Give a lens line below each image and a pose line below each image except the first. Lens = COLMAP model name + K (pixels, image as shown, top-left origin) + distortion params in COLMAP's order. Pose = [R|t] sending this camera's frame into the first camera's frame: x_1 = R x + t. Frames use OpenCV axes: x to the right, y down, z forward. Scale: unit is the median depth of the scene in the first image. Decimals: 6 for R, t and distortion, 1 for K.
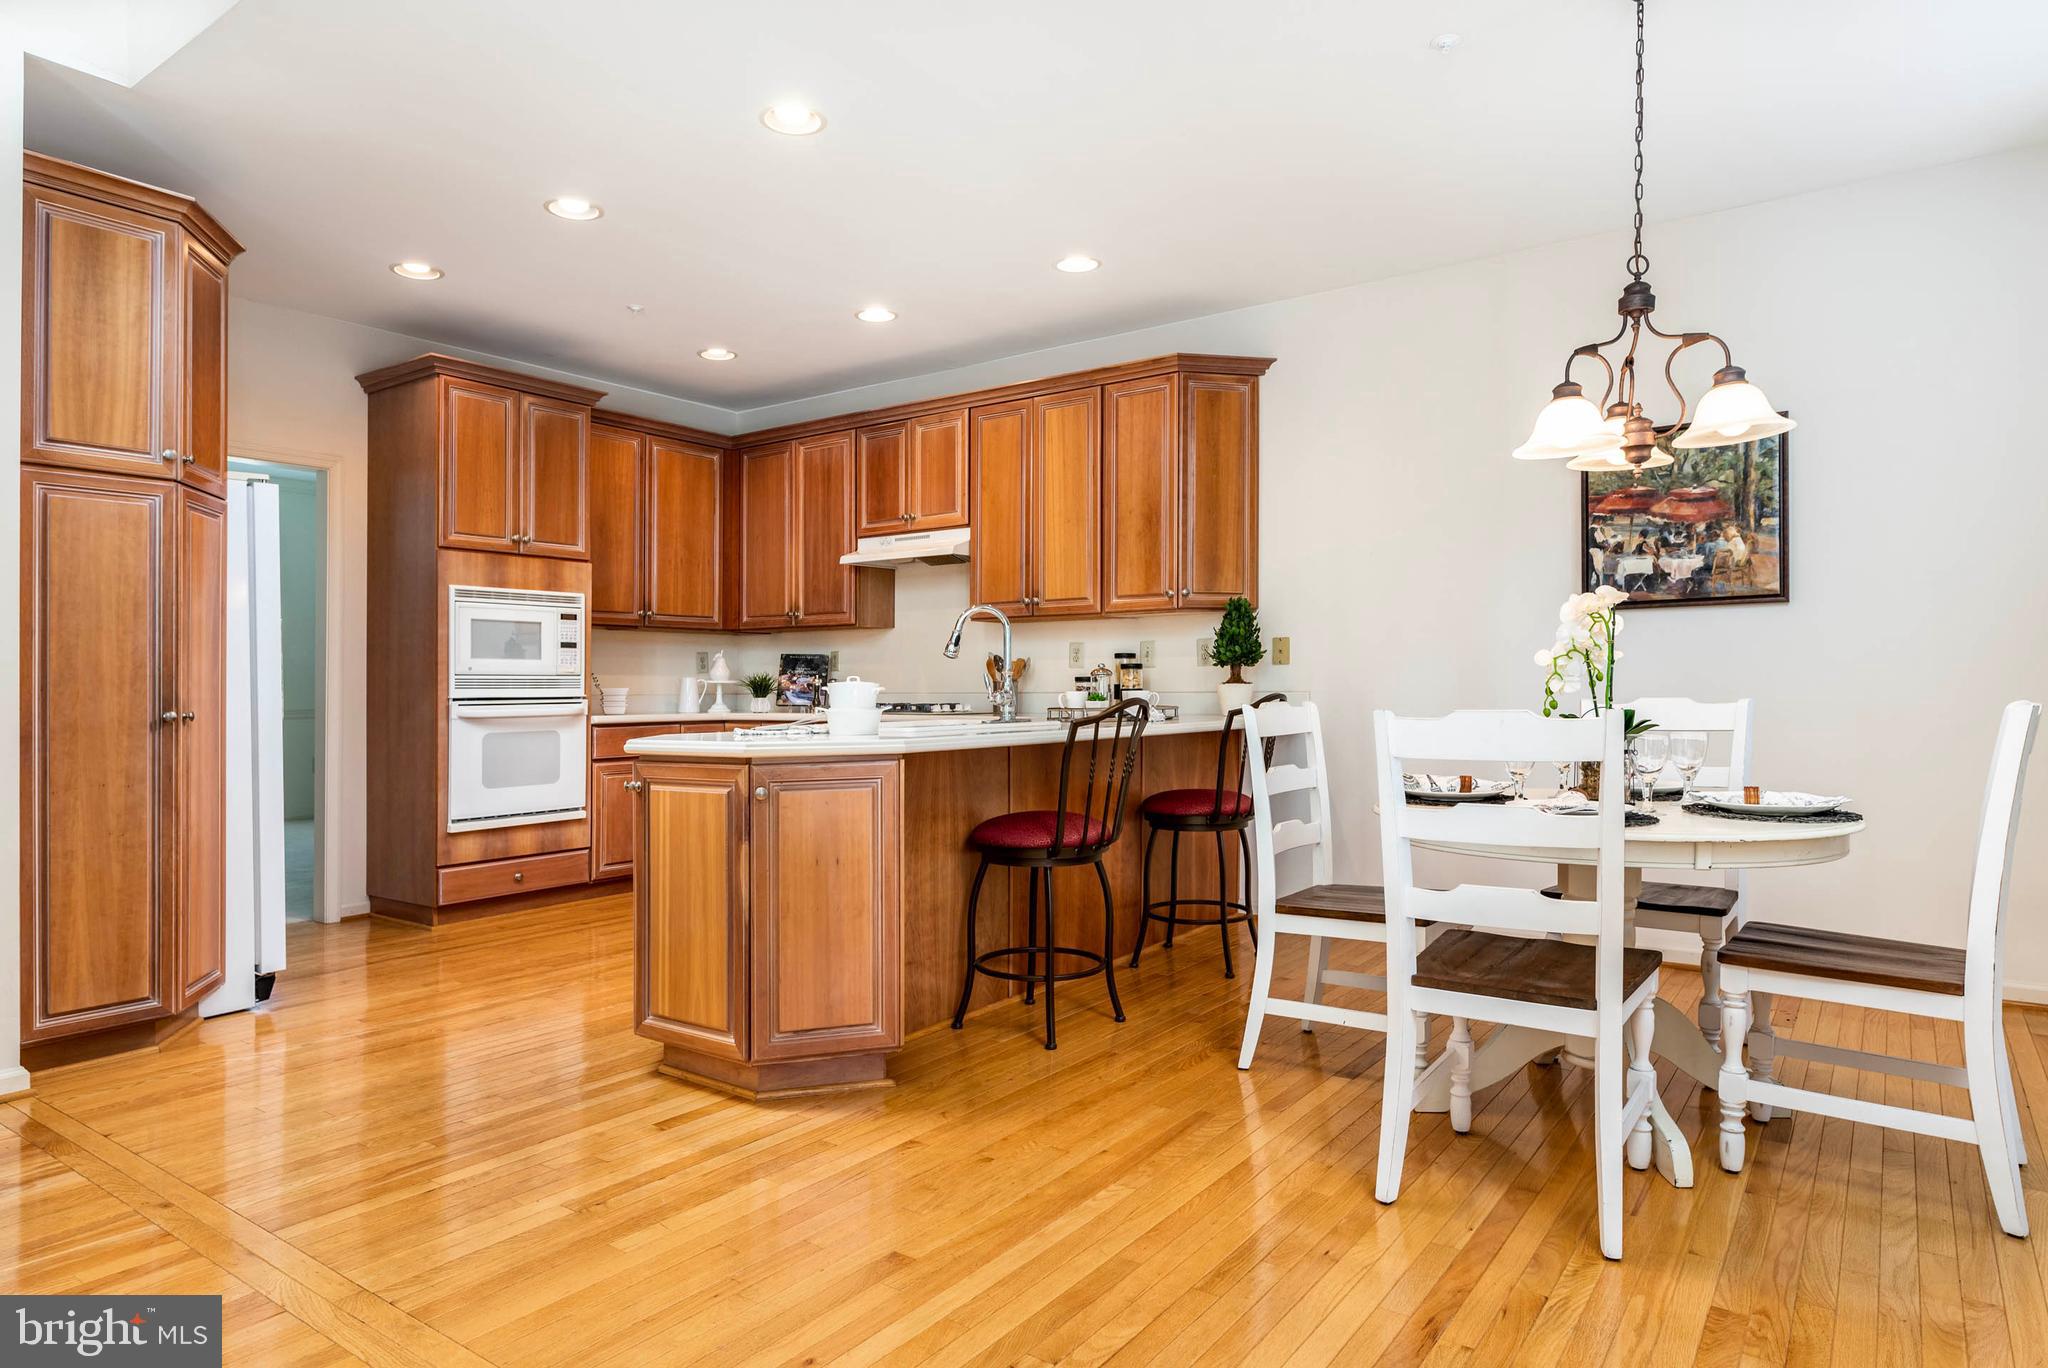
lens RADIAL K [[1191.5, 0, 1021.5], [0, 1191.5, 690.1], [0, 0, 1]] dist [-0.000610, -0.004654]
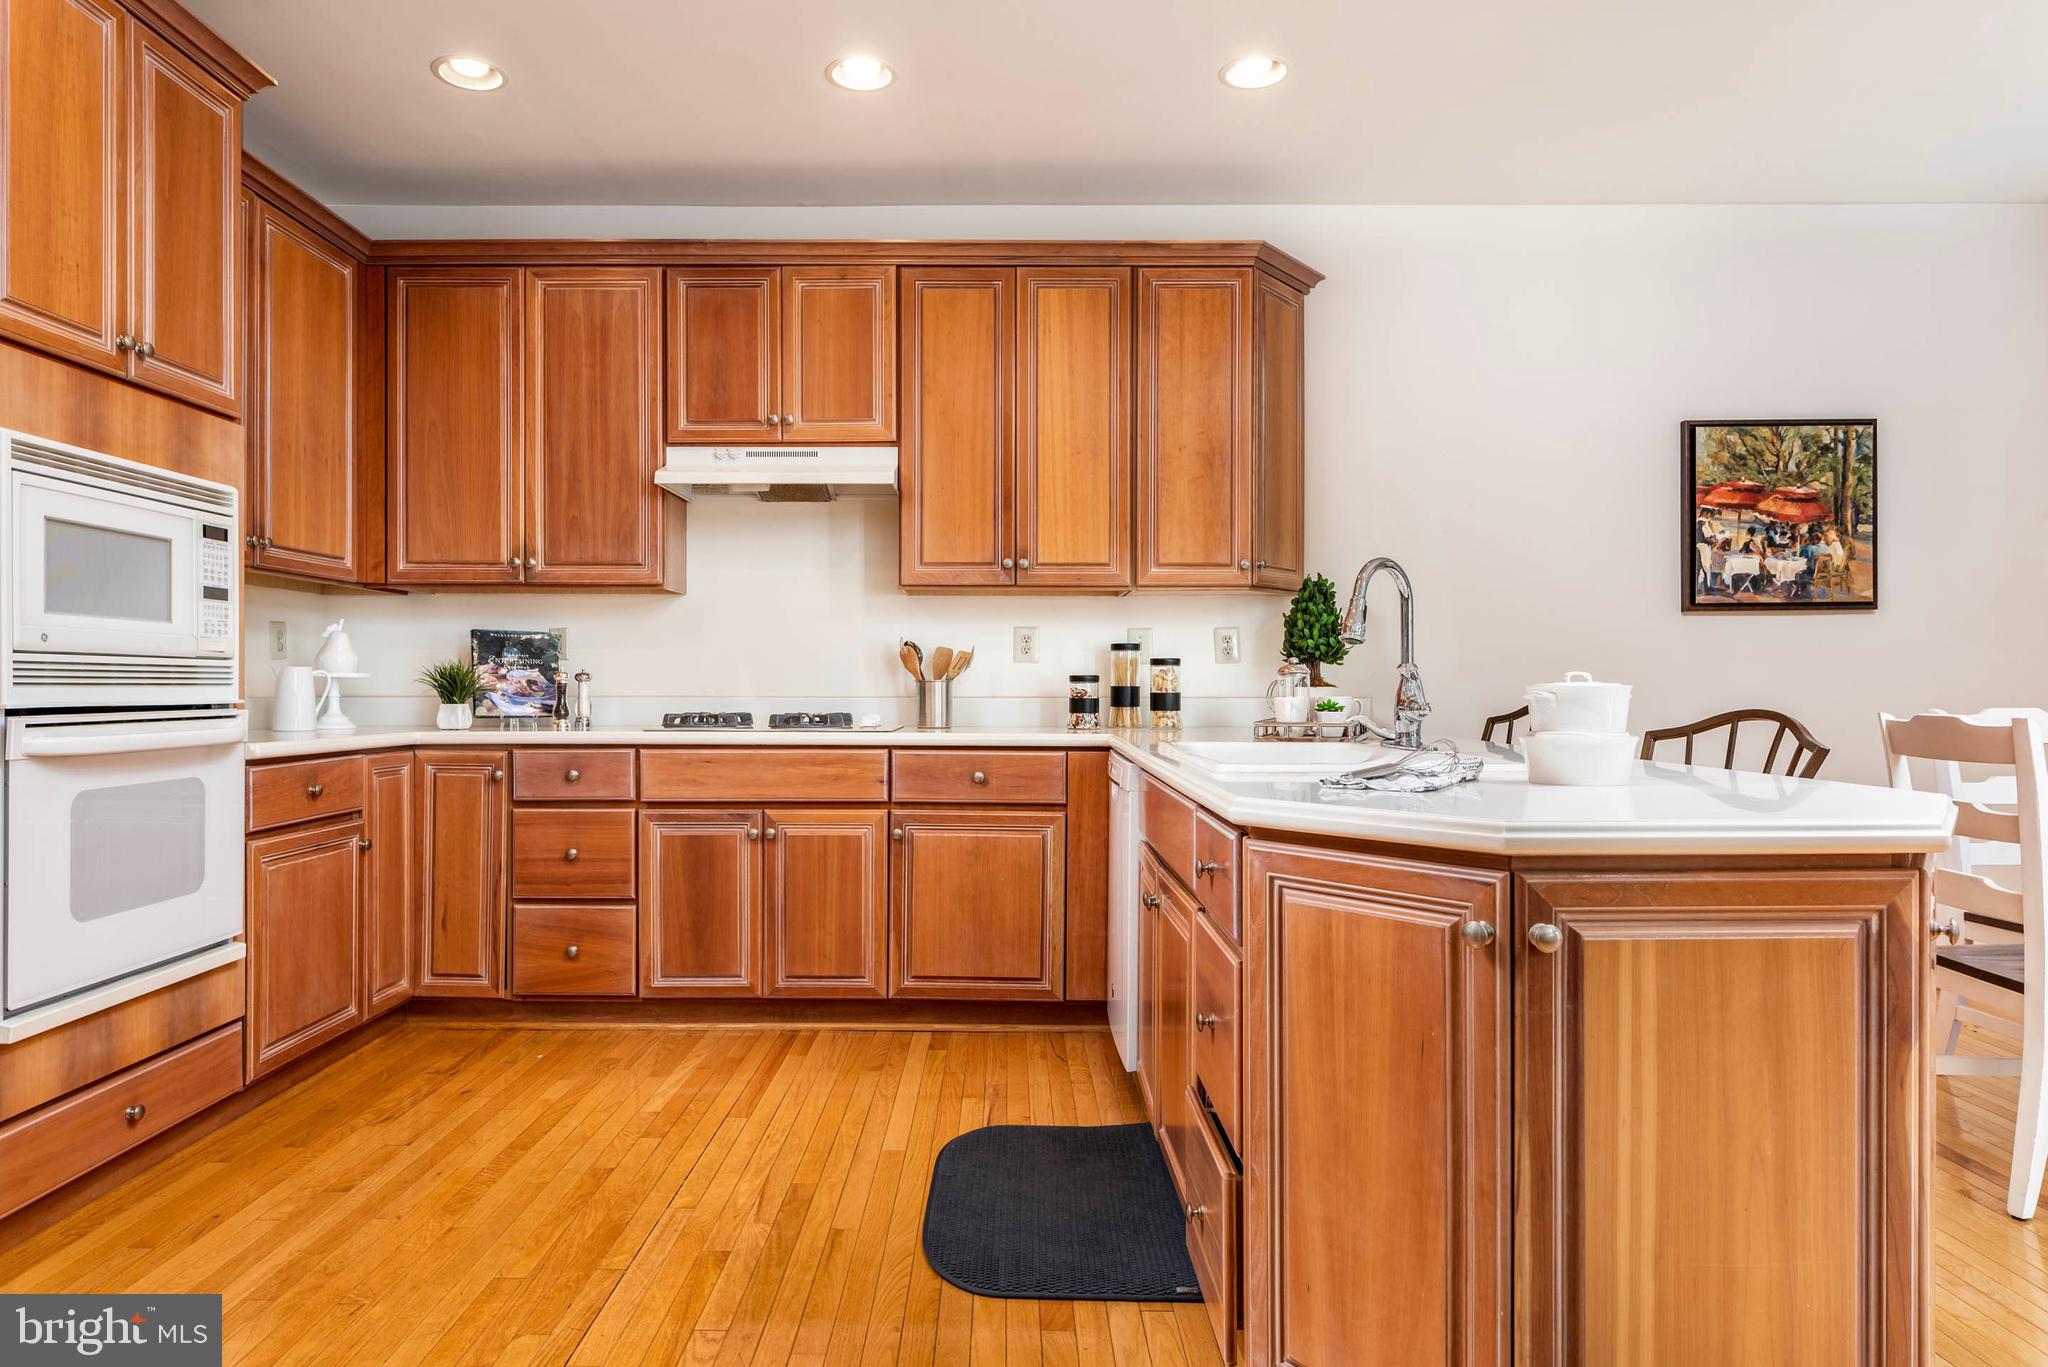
lens RADIAL K [[1220.4, 0, 987.9], [0, 1220.4, 700.2], [0, 0, 1]] dist [-0.001071, -0.000262]
pose [[0.820209, 0.001308, 0.572062, -0.433657], [-0.005969, 0.999963, 0.006272, -0.000650], [-0.572032, -0.008559, 0.820186, 0.462732]]
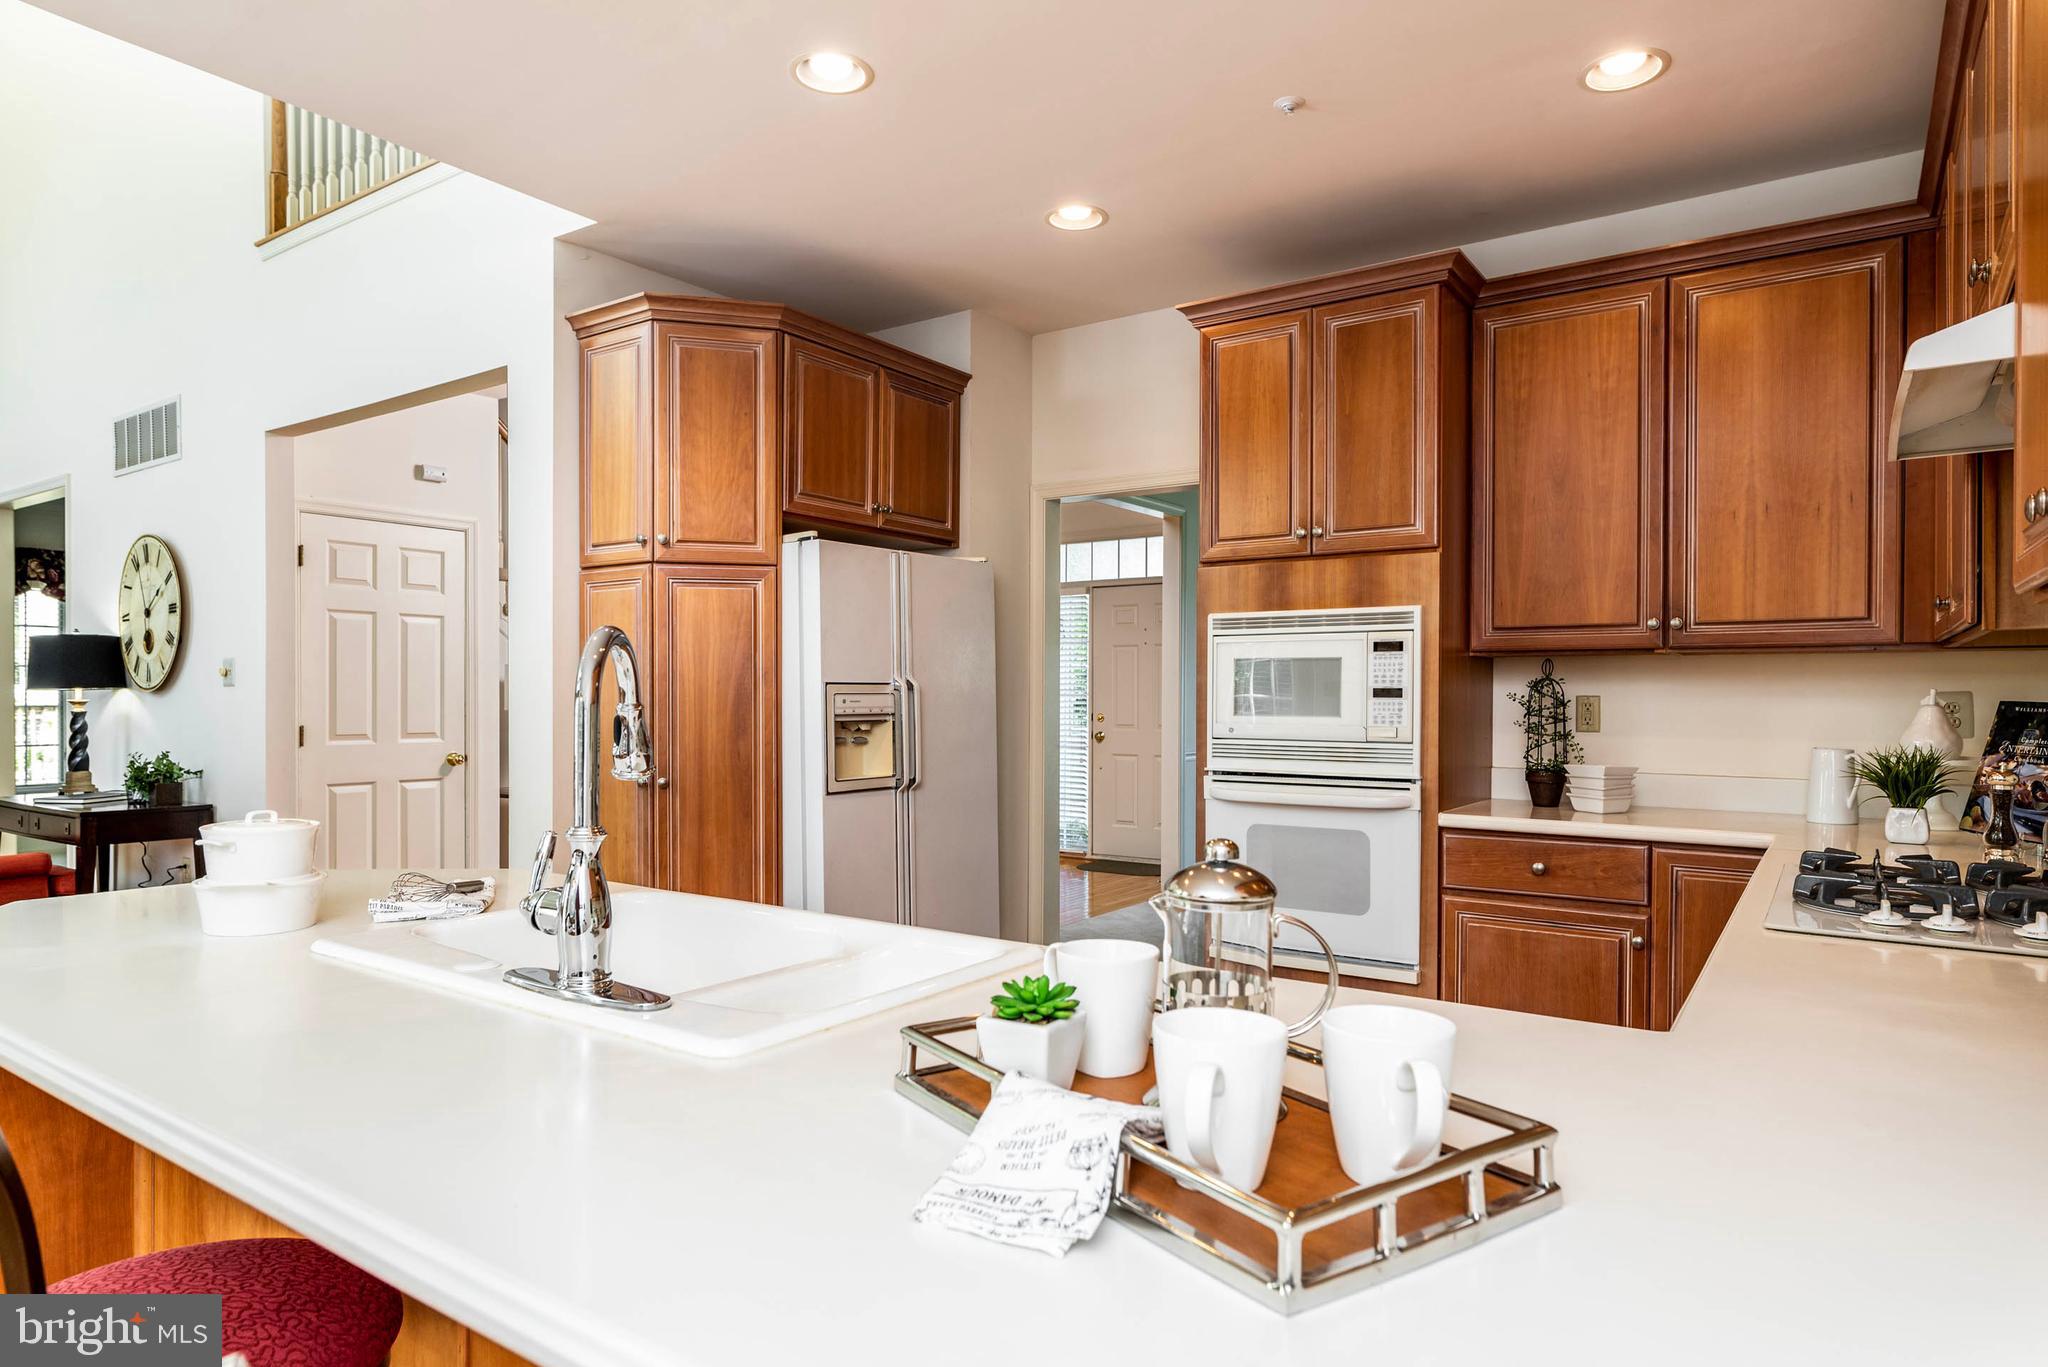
lens RADIAL K [[1191.5, 0, 1021.5], [0, 1191.5, 689.6], [0, 0, 1]] dist [-0.000610, -0.004654]
pose [[0.017222, 0.003628, -0.999845, 0.241060], [-0.005130, 0.999981, 0.003540, -0.043435], [0.999839, 0.005069, 0.017241, 0.858588]]
